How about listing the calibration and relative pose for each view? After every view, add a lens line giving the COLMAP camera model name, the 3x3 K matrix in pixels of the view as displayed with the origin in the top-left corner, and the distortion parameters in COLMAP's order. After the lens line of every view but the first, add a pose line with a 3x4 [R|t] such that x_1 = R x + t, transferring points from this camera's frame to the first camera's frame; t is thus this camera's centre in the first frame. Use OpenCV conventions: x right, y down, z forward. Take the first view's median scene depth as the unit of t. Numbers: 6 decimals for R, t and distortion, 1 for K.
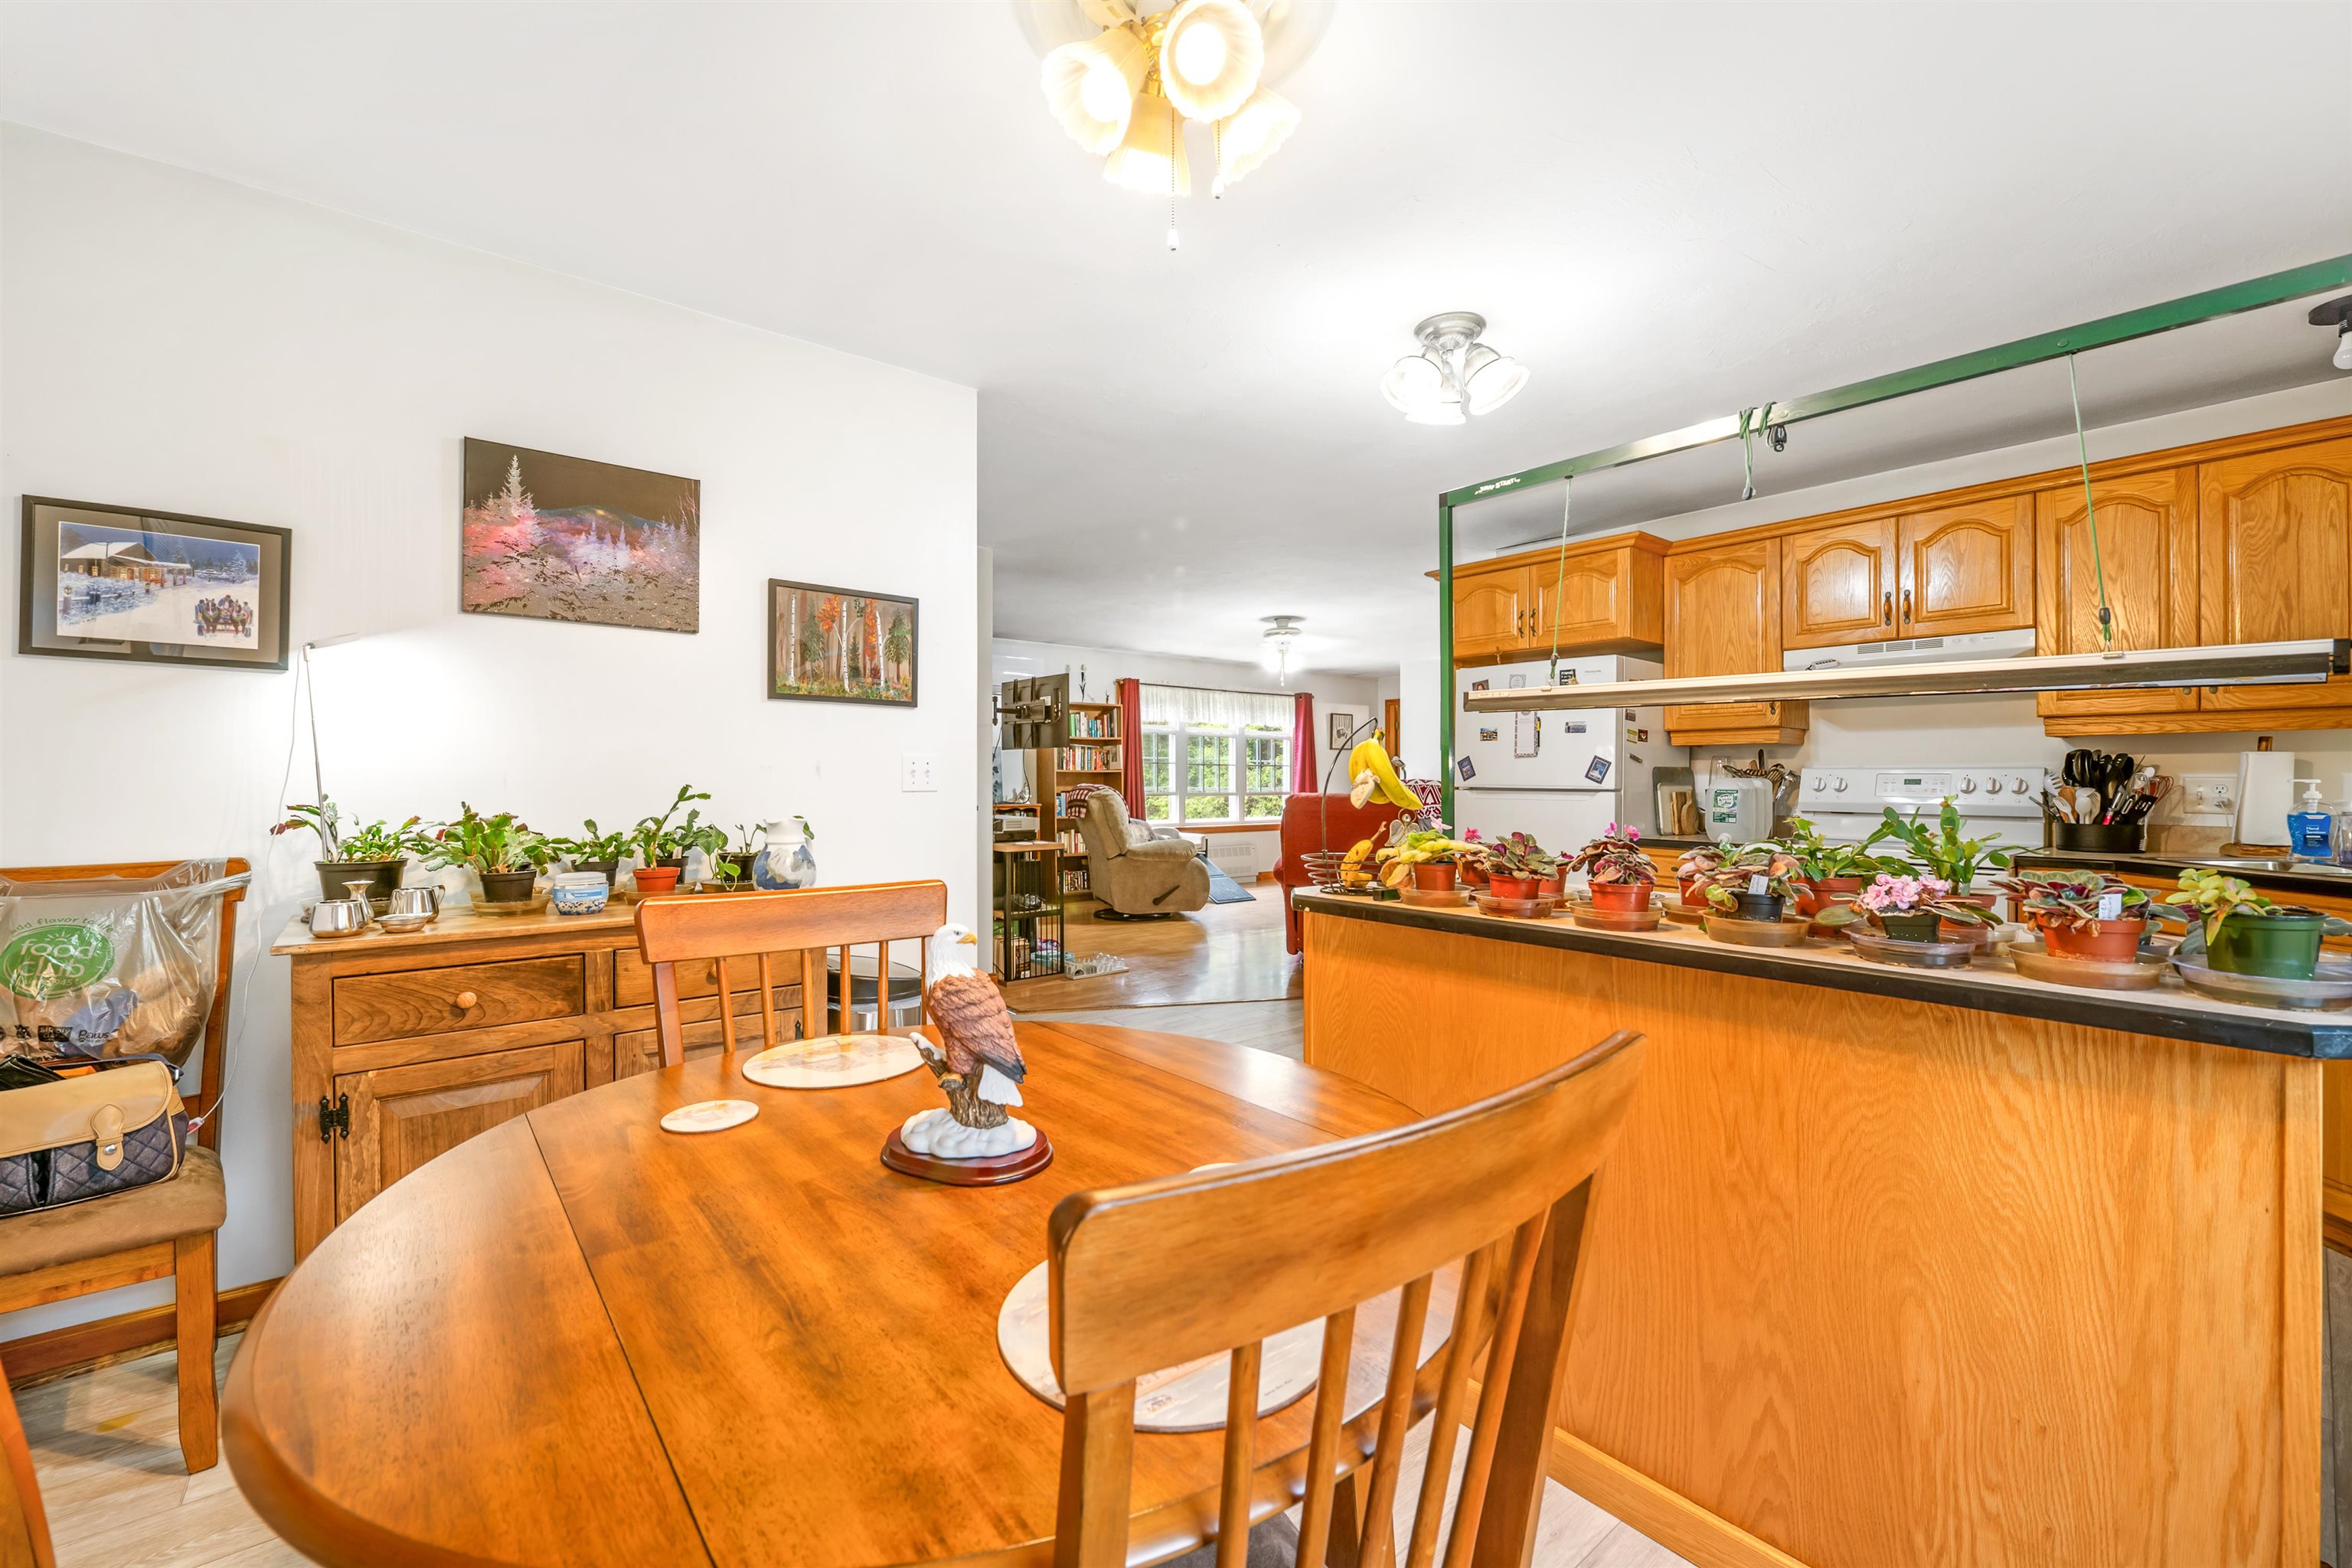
lens RADIAL K [[946.6, 0, 1166.5], [0, 946.6, 776.9], [0, 0, 1]] dist [0.002045, 0.000097]
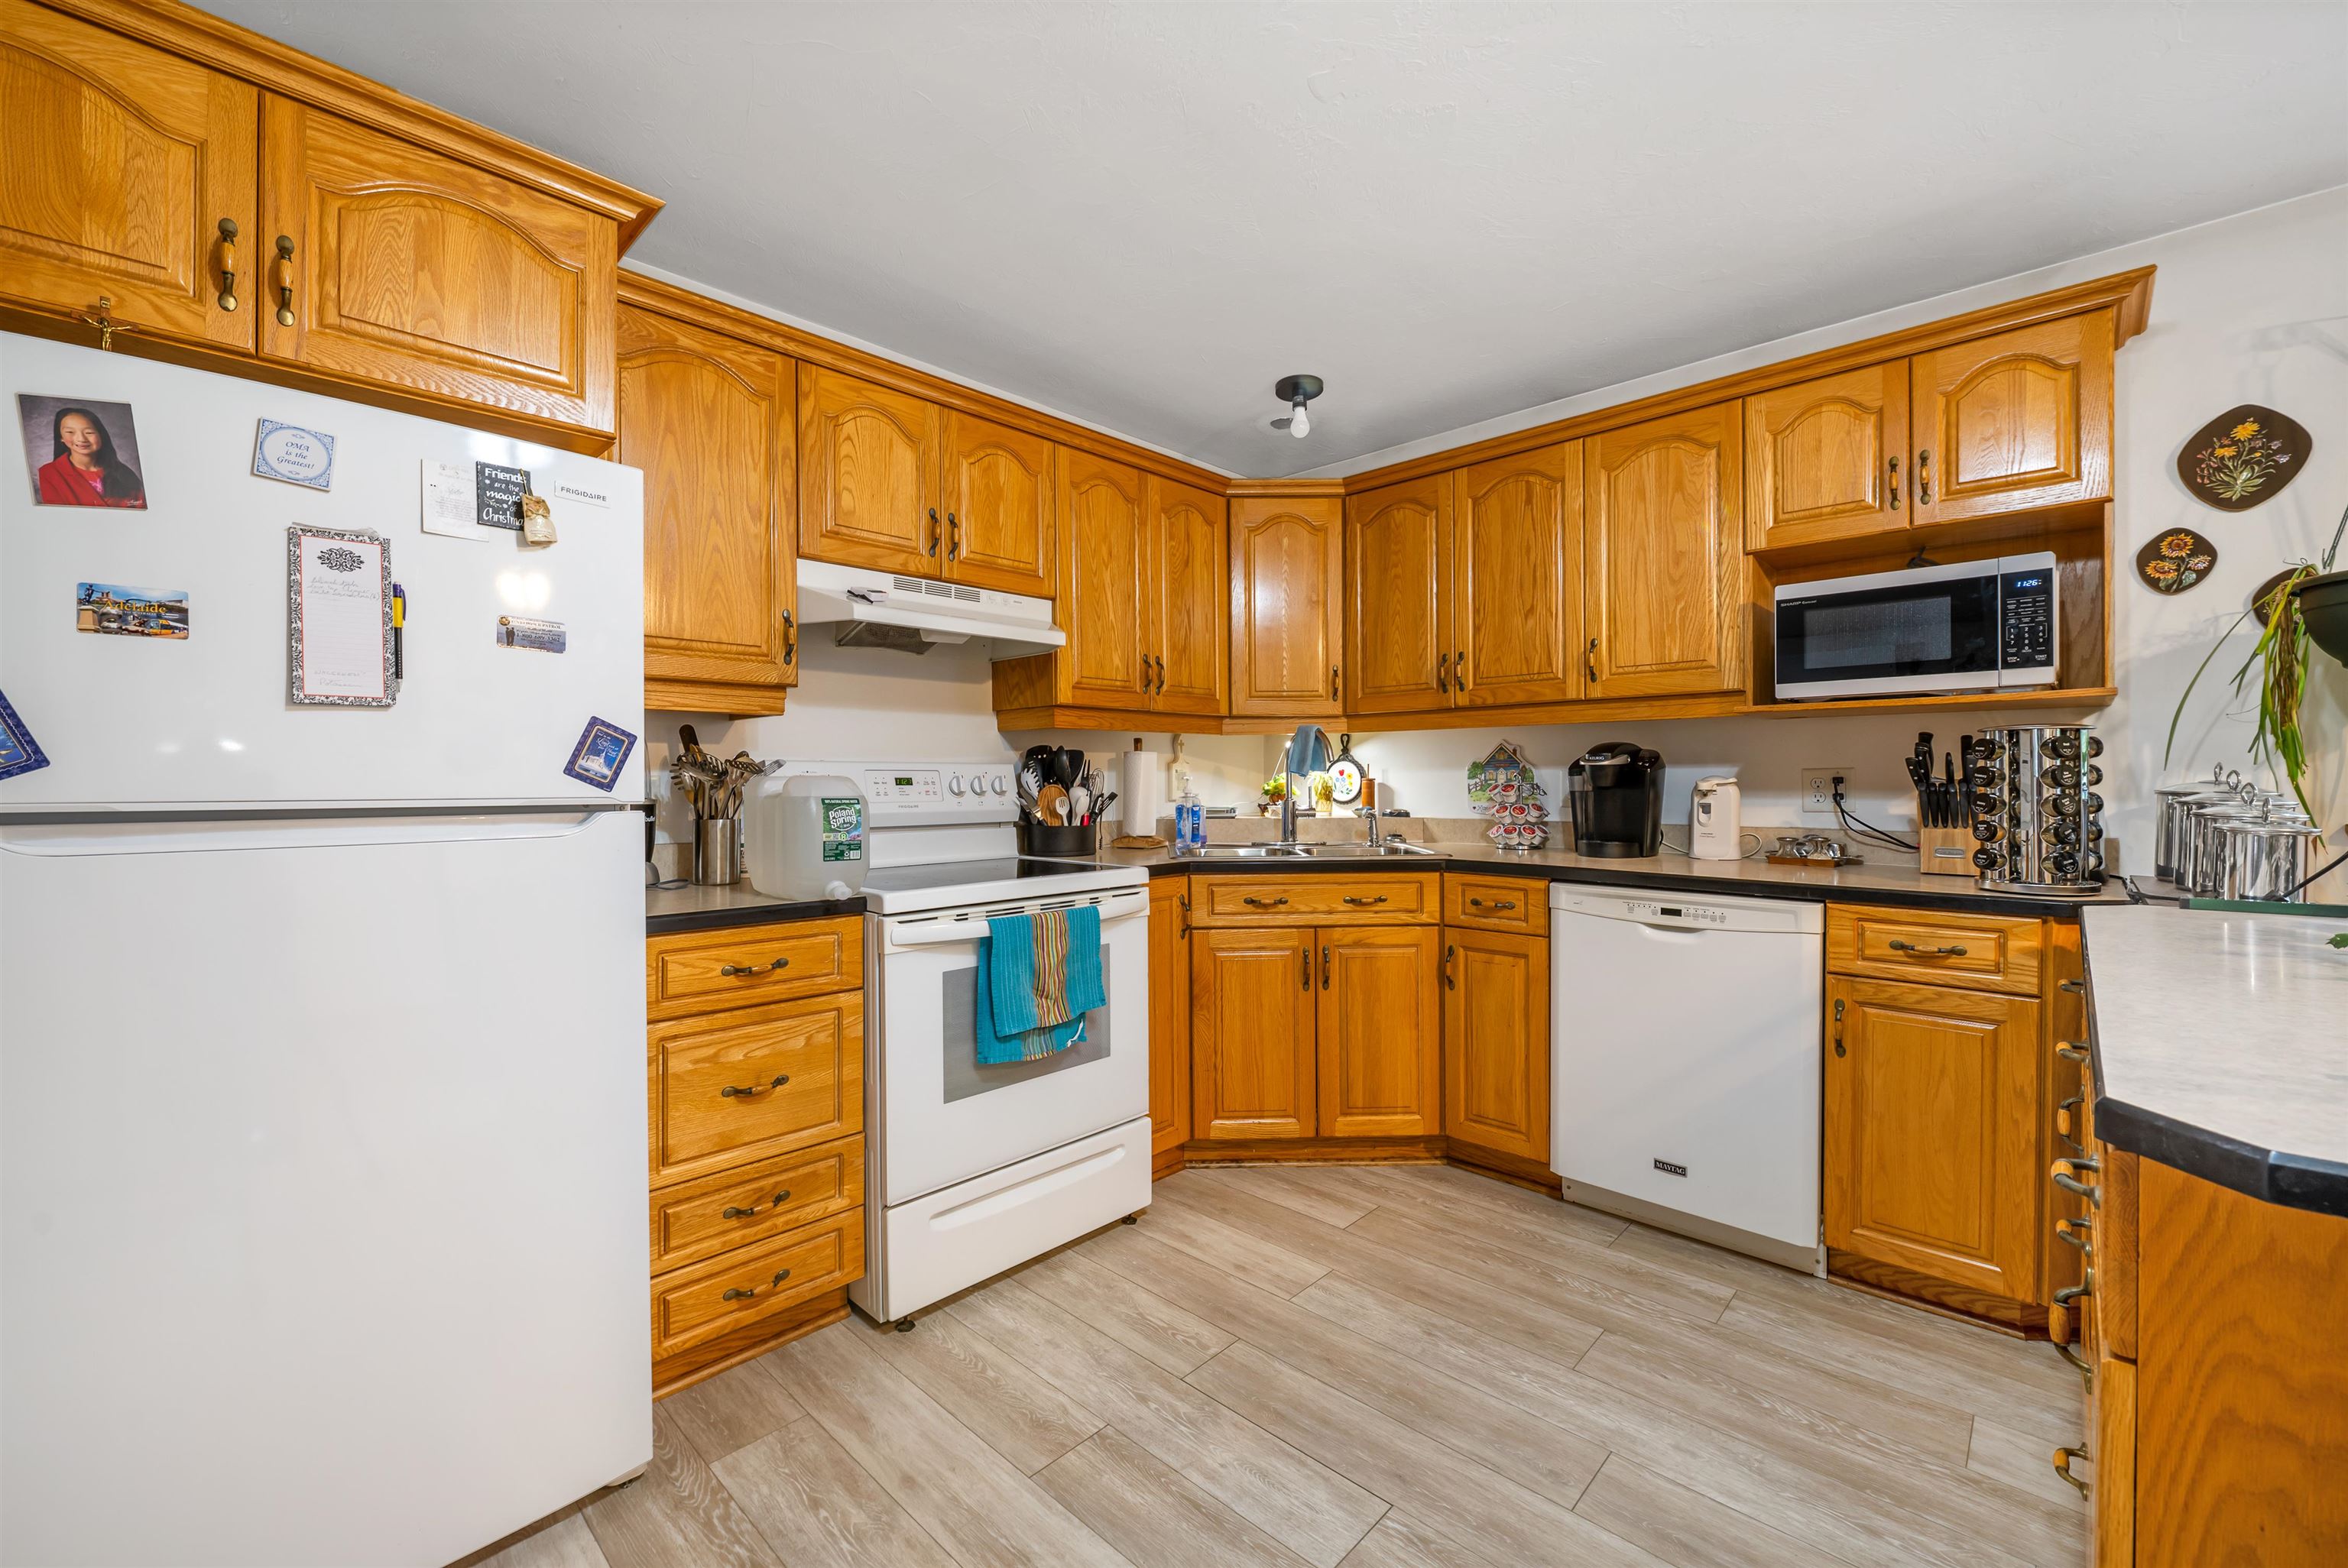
lens RADIAL K [[944.8, 0, 1173.0], [0, 944.8, 780.3], [0, 0, 1]] dist [0.002045, 0.000097]
pose [[-0.124231, -0.001620, 0.992252, 0.044556], [0.002707, 0.999994, 0.001971, 0.003178], [-0.992250, 0.002931, -0.124226, 0.821492]]
